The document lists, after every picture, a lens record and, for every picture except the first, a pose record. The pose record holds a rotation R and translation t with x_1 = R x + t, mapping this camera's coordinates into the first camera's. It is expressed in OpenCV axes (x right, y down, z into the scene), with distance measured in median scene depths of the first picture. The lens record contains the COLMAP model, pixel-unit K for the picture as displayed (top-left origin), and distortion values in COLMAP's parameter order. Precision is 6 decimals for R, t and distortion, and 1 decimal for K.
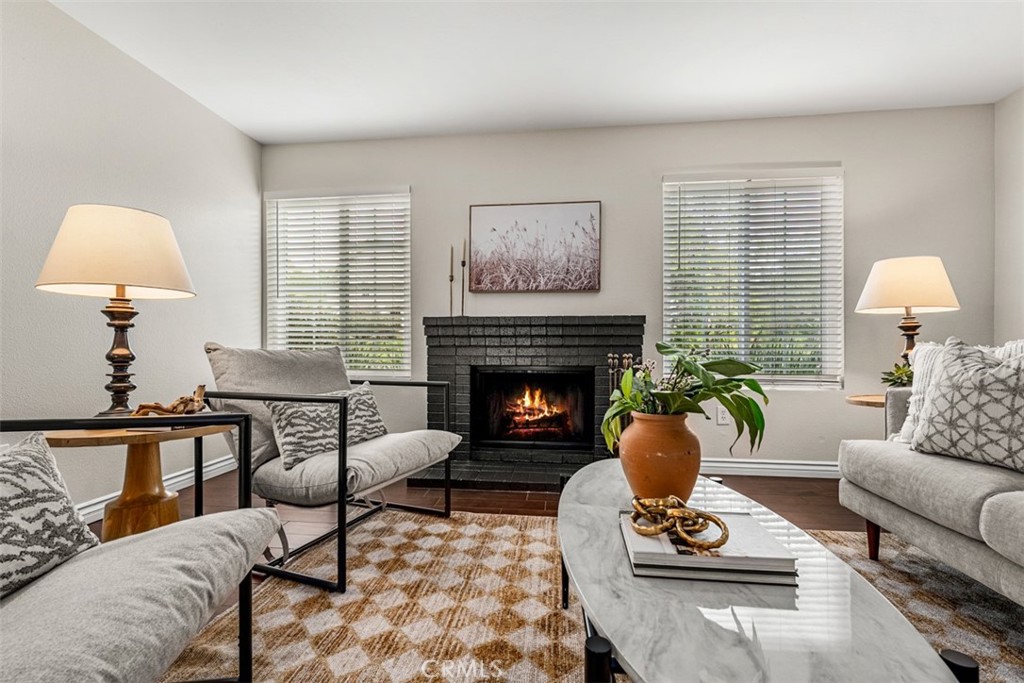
lens RADIAL K [[438.8, 0, 504.8], [0, 438.8, 354.3], [0, 0, 1]] dist [0.006614, -0.002709]
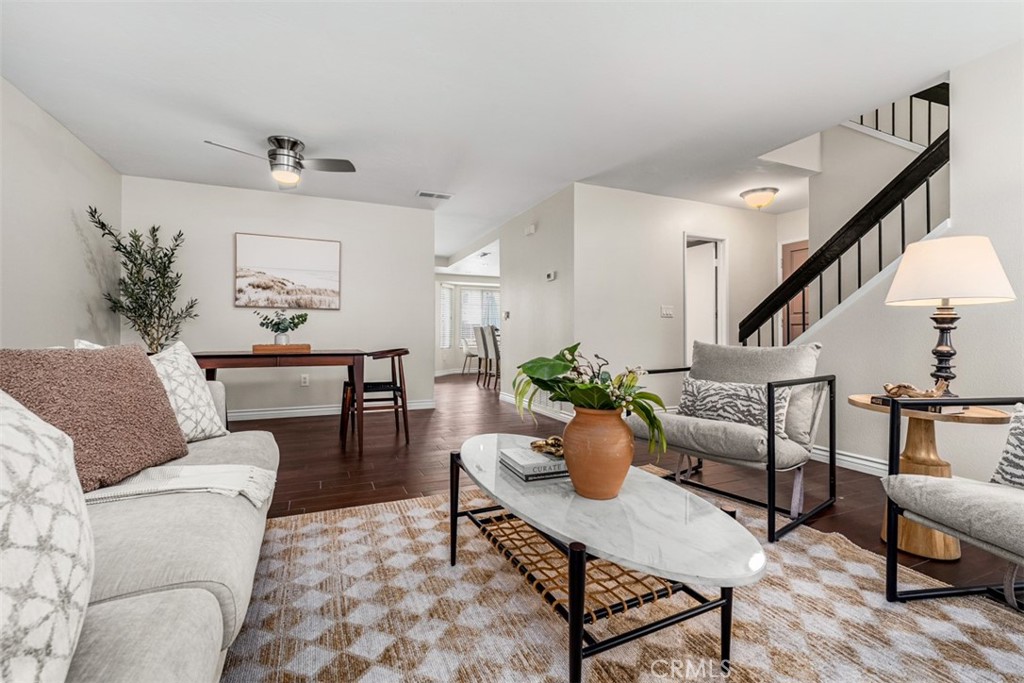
lens RADIAL K [[438.8, 0, 507.4], [0, 438.8, 329.6], [0, 0, 1]] dist [0.006614, -0.002709]
pose [[-0.863629, -0.008998, -0.504047, 0.465552], [-0.011156, 0.999937, 0.001263, -0.025290], [0.504004, 0.006714, -0.863675, 0.770350]]
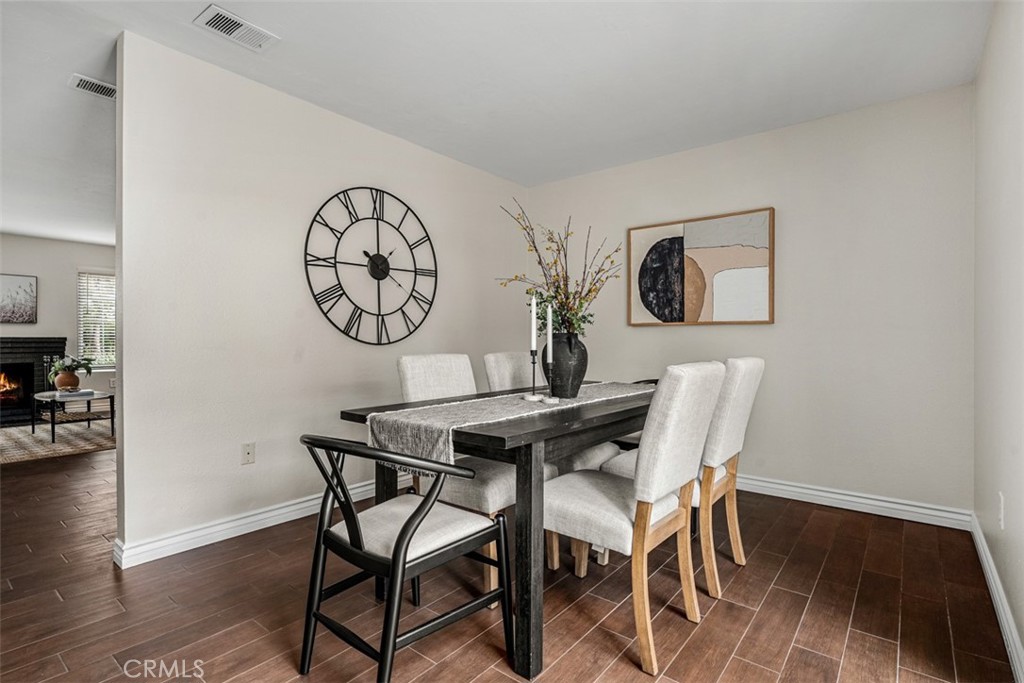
lens RADIAL K [[505.3, 0, 498.1], [0, 505.3, 339.4], [0, 0, 1]] dist [0.002822, 0.001566]
pose [[0.543150, -0.001128, 0.839635, -0.591223], [0.017247, 0.999803, -0.009813, -0.019856], [-0.839458, 0.019811, 0.543063, -2.040393]]
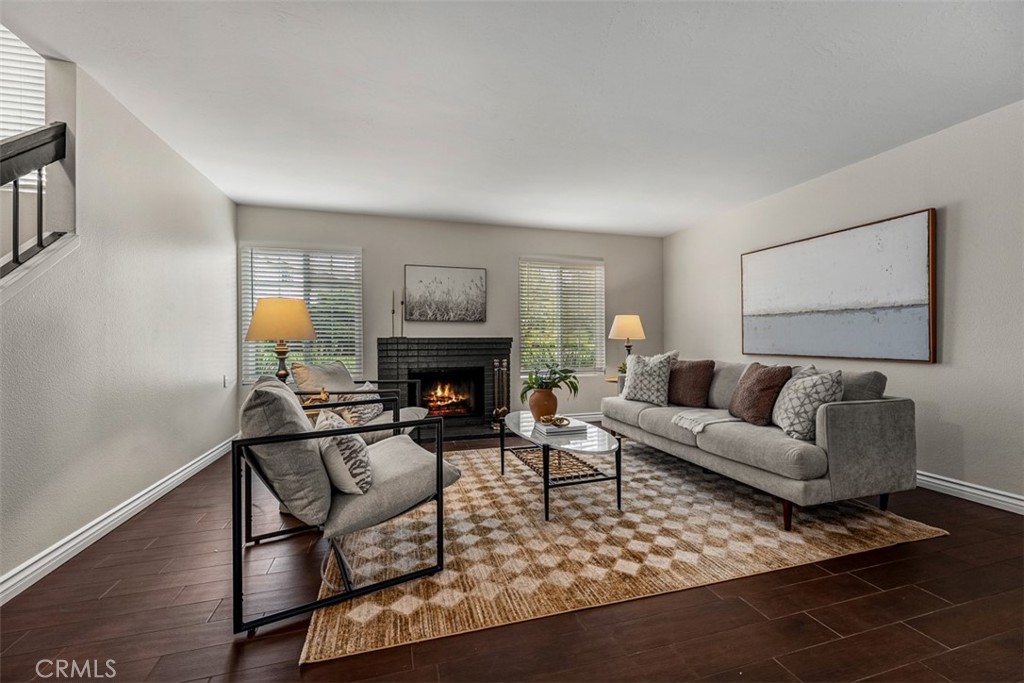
lens RADIAL K [[415.2, 0, 508.8], [0, 415.2, 338.3], [0, 0, 1]] dist [0.000726, -0.000883]
pose [[0.919577, -0.003837, 0.392890, -0.354894], [0.011991, 0.999761, -0.018302, -0.055281], [-0.392726, 0.021541, 0.919403, -0.535792]]
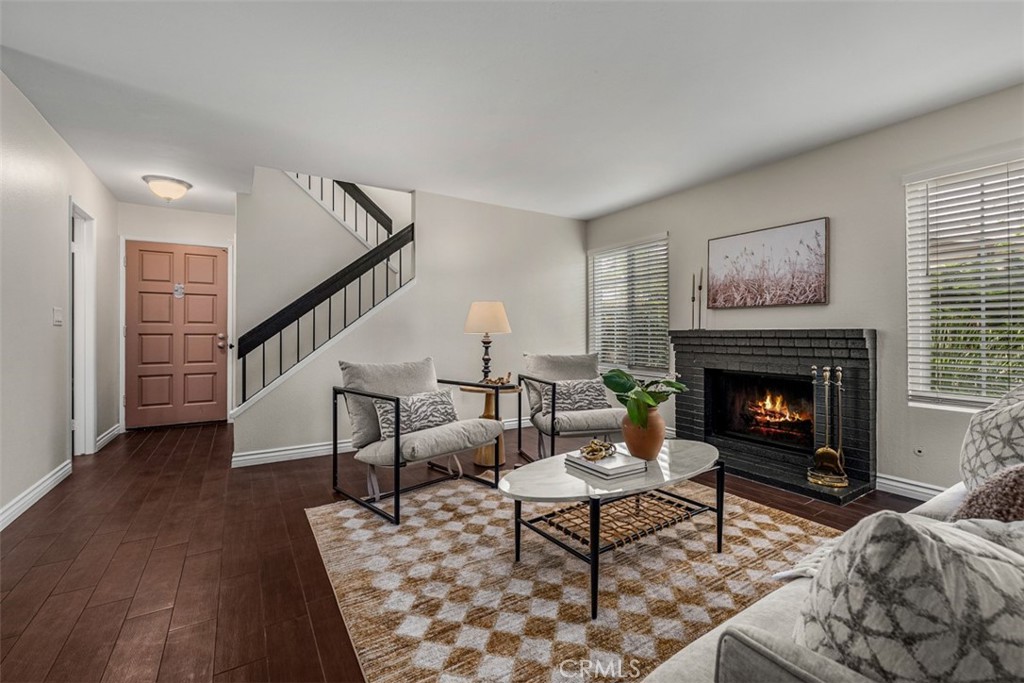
lens RADIAL K [[438.8, 0, 507.3], [0, 438.8, 331.9], [0, 0, 1]] dist [0.006614, -0.002709]
pose [[0.618710, -0.002190, -0.785617, 0.609732], [-0.011457, 0.999865, -0.011810, -0.063108], [0.785536, 0.016308, 0.618601, -0.239513]]
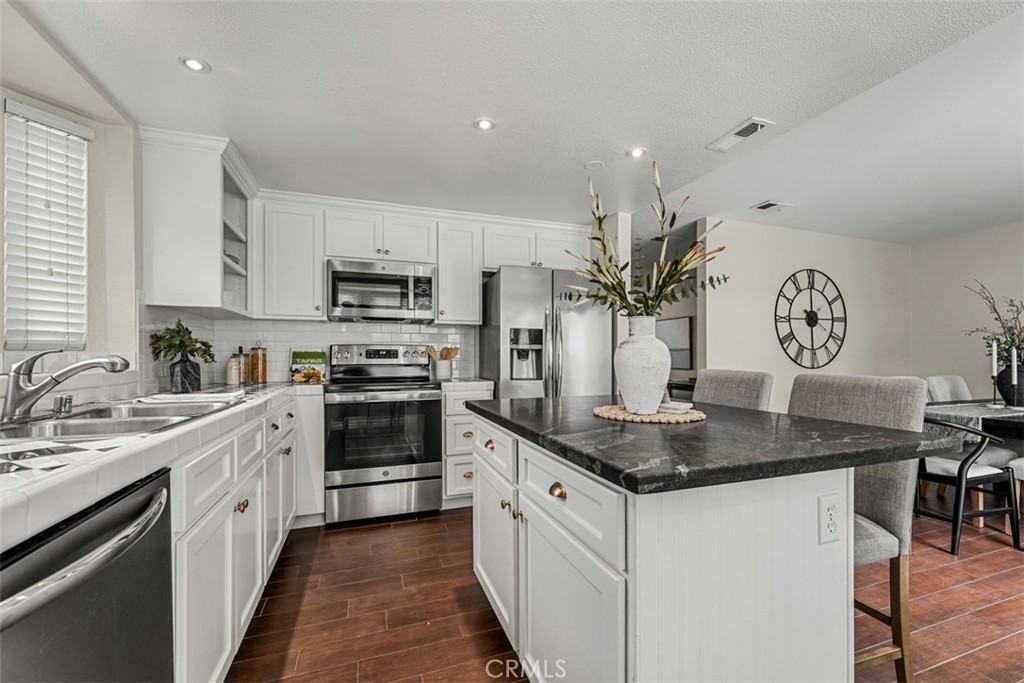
lens RADIAL K [[415.2, 0, 514.8], [0, 415.2, 354.0], [0, 0, 1]] dist [0.000726, -0.000883]
pose [[0.897885, 0.002595, 0.440222, -1.394093], [0.009151, 0.999657, -0.024558, -0.048796], [-0.440135, 0.026079, 0.897553, -2.052761]]
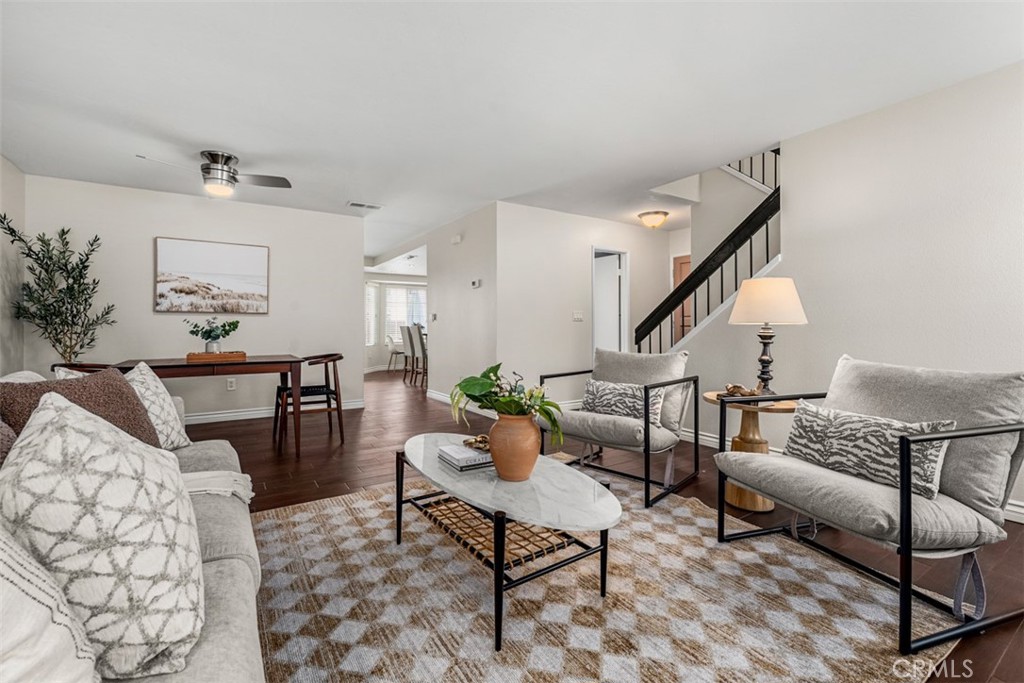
lens RADIAL K [[438.8, 0, 499.7], [0, 438.8, 324.7], [0, 0, 1]] dist [0.006614, -0.002709]
pose [[-0.773647, -0.002768, -0.633610, 0.558571], [-0.009961, 0.999920, 0.007794, -0.073086], [0.633538, 0.012341, -0.773613, 0.882906]]
